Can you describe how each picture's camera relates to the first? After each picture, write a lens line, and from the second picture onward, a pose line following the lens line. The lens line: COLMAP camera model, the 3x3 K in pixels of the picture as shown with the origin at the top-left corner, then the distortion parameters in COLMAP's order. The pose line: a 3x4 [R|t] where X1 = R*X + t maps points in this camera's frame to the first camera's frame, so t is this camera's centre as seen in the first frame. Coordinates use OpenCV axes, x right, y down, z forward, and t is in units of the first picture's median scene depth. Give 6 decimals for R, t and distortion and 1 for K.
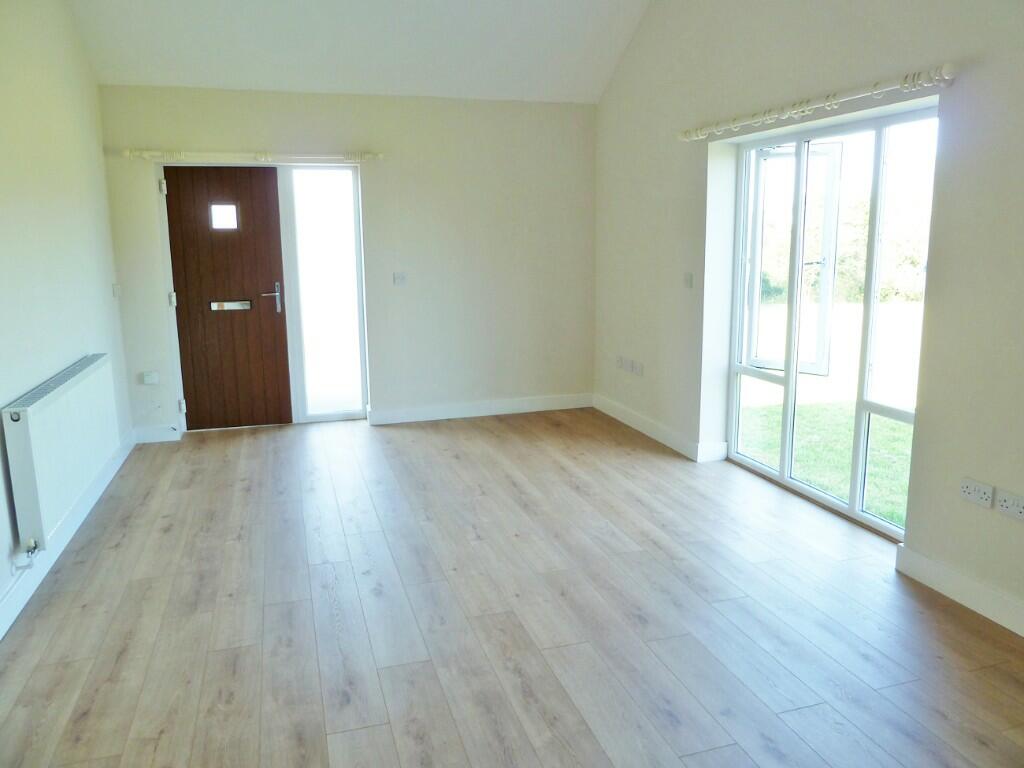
lens RADIAL K [[770.8, 0, 516.5], [0, 770.8, 379.0], [0, 0, 1]] dist [-0.026050, 0.000008]
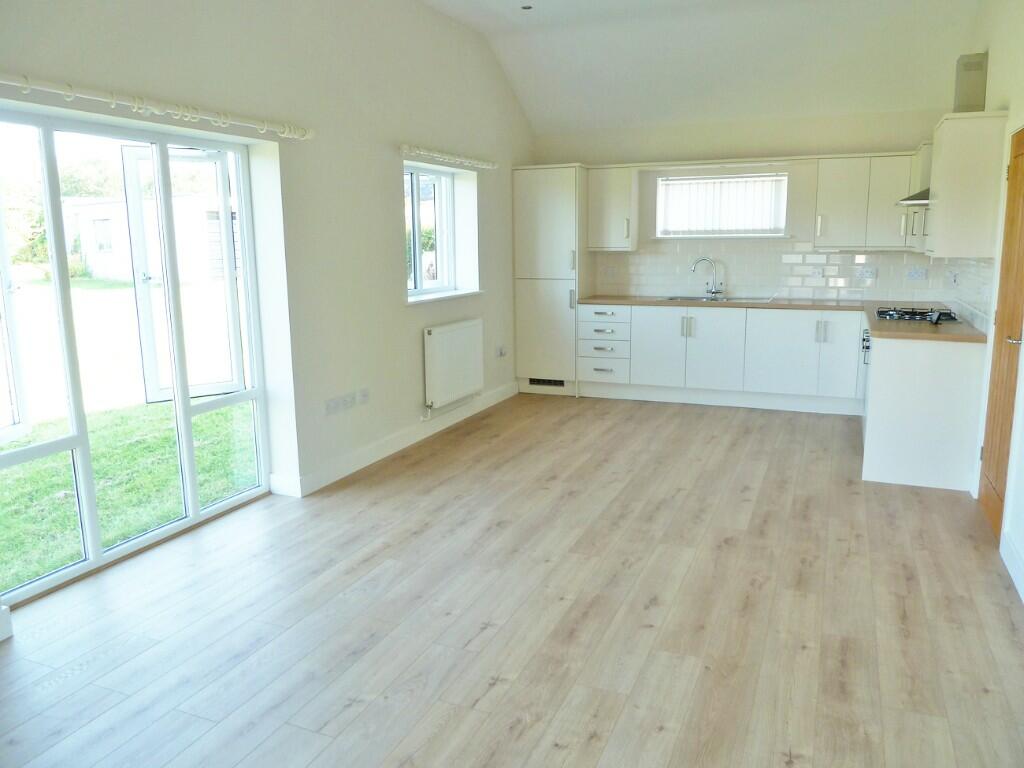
lens RADIAL K [[770.8, 0, 513.7], [0, 770.8, 388.6], [0, 0, 1]] dist [-0.026050, 0.000008]
pose [[-0.765632, -0.103447, 0.634906, -0.658525], [0.137045, 0.938097, 0.318108, -0.323400], [-0.628511, 0.330565, -0.704061, 1.764829]]
